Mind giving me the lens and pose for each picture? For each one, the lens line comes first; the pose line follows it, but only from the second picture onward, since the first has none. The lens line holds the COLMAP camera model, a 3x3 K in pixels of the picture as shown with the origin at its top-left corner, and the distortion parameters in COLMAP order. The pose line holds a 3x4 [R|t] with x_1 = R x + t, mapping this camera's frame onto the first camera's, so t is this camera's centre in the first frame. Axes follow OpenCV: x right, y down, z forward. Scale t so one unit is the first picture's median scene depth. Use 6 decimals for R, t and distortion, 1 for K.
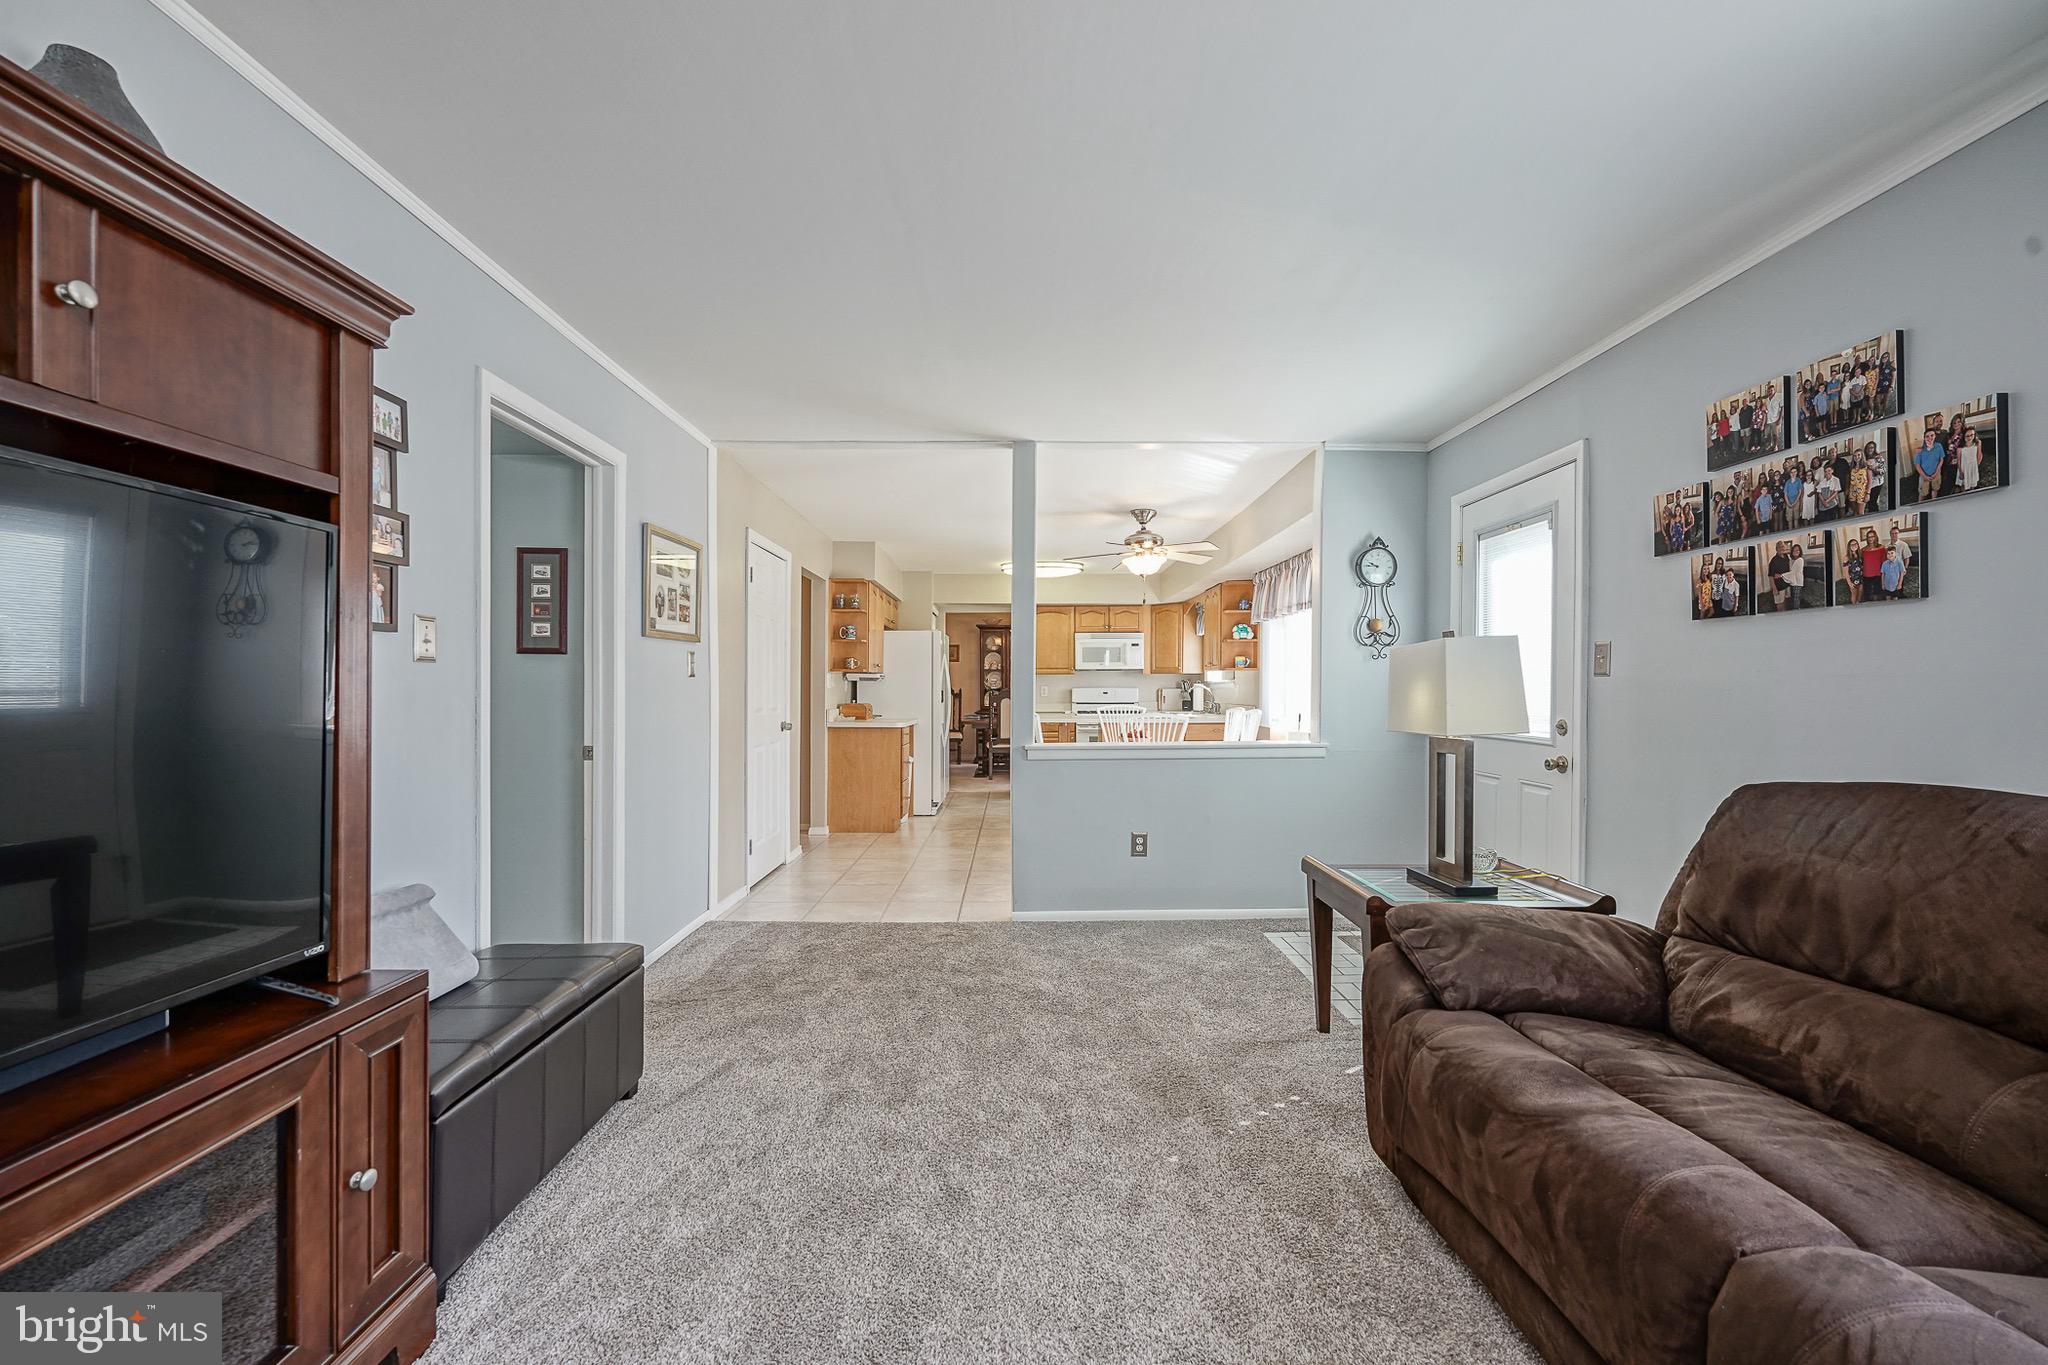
lens RADIAL K [[825.0, 0, 1027.3], [0, 825.0, 693.0], [0, 0, 1]] dist [-0.001572, 0.000198]
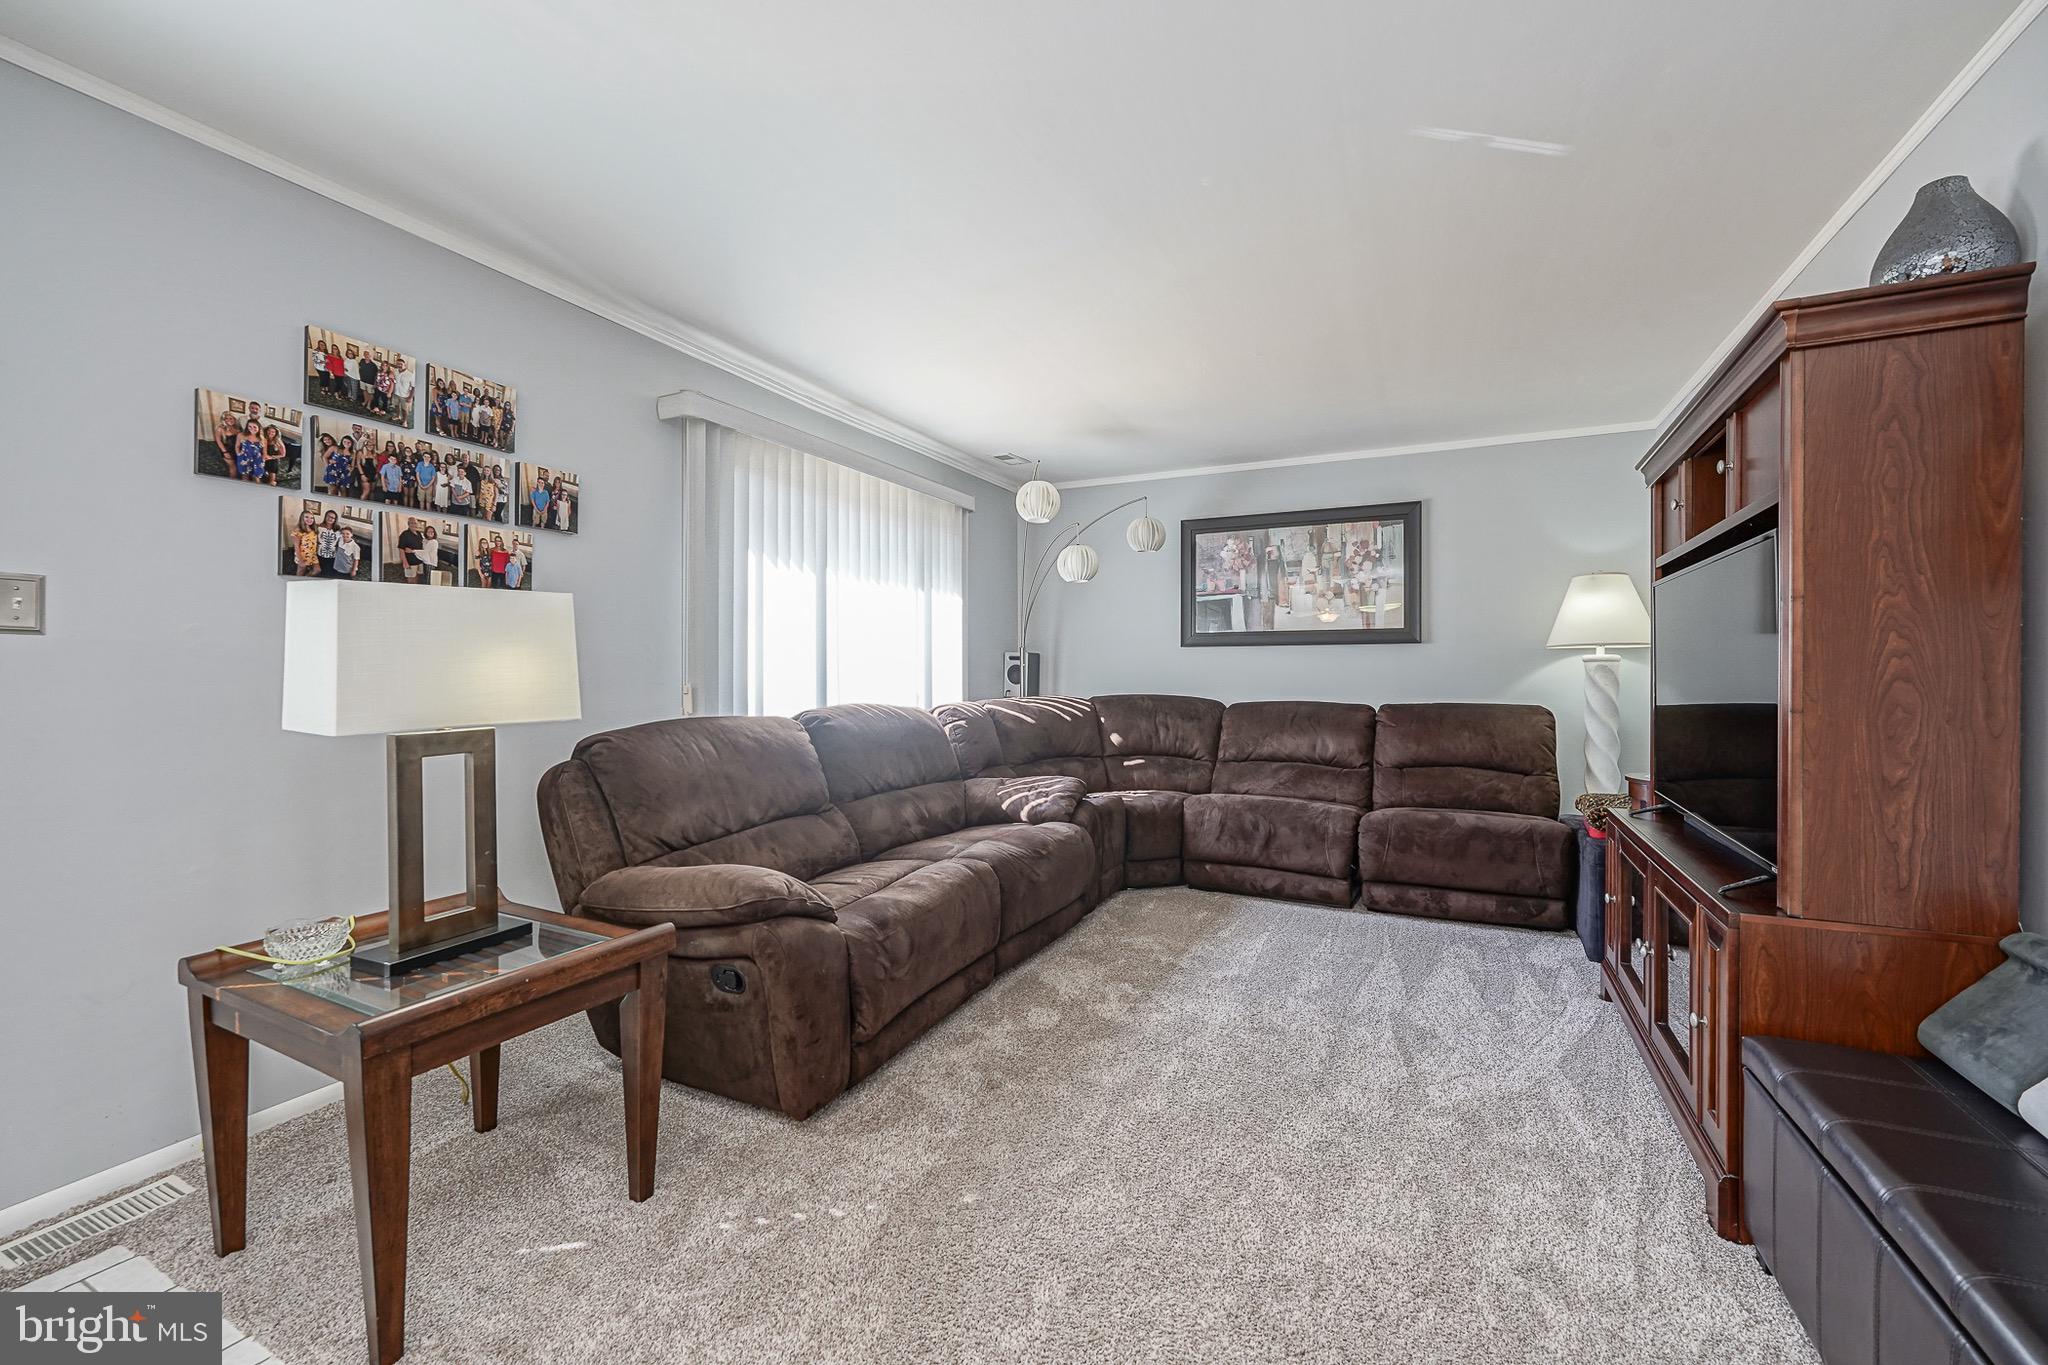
lens RADIAL K [[825.0, 0, 1020.3], [0, 825.0, 682.2], [0, 0, 1]] dist [-0.001572, 0.000198]
pose [[-0.888314, -0.010758, 0.459110, -0.220886], [-0.002390, 0.999820, 0.018806, 0.001026], [-0.459230, 0.015608, -0.888180, 1.446961]]
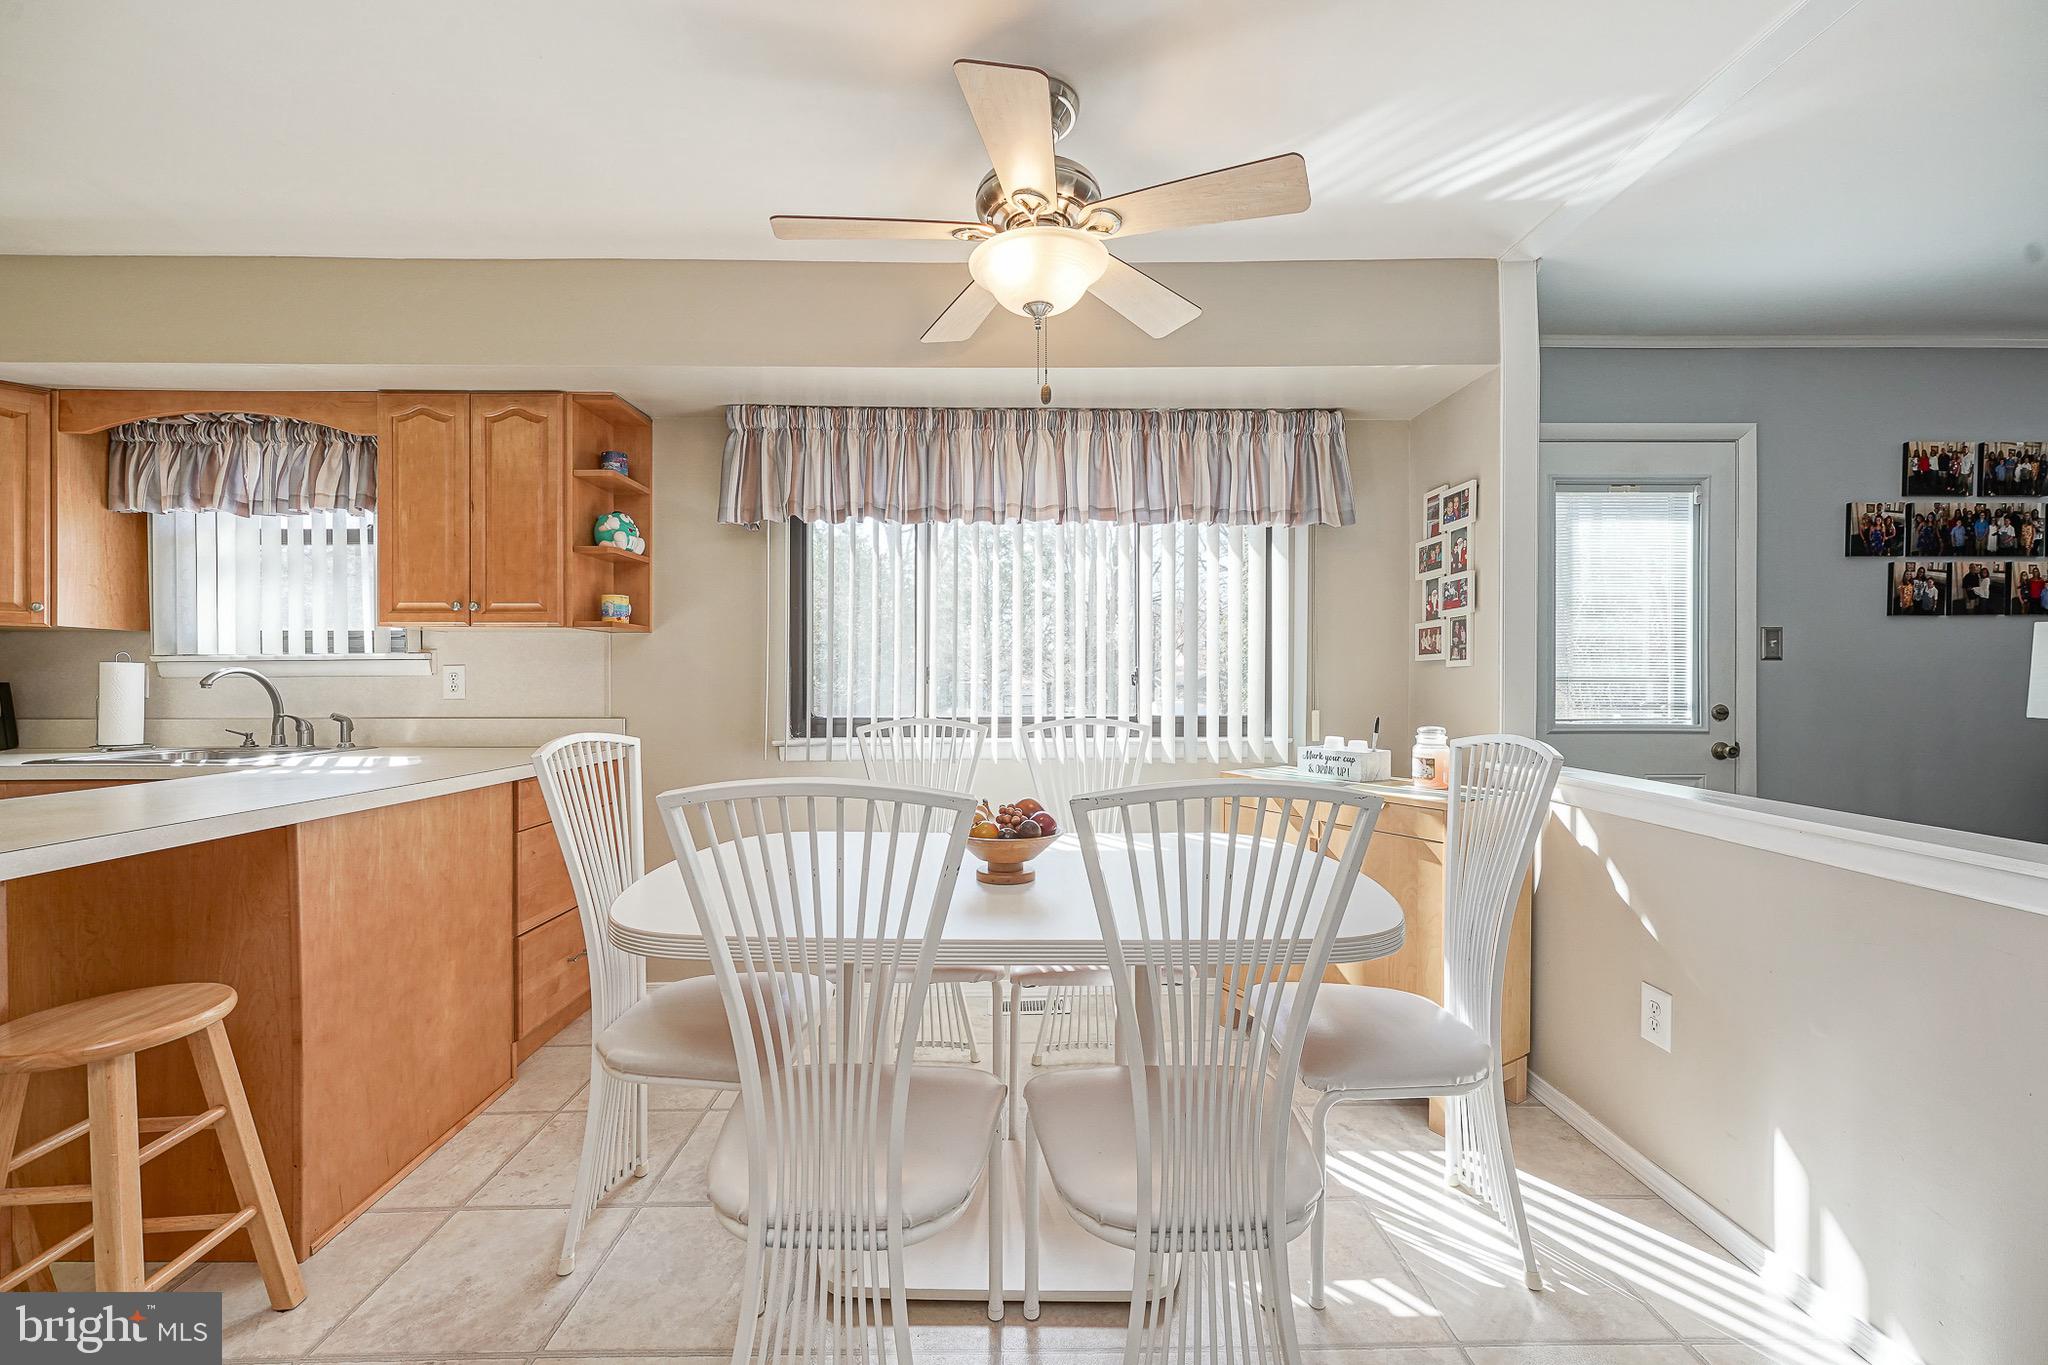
lens RADIAL K [[825.0, 0, 1033.5], [0, 825.0, 686.6], [0, 0, 1]] dist [-0.001572, 0.000198]
pose [[-0.002002, -0.005866, 0.999981, -0.401638], [0.008869, 0.999943, 0.005883, -0.003273], [-0.999959, 0.008881, -0.001949, 2.343728]]
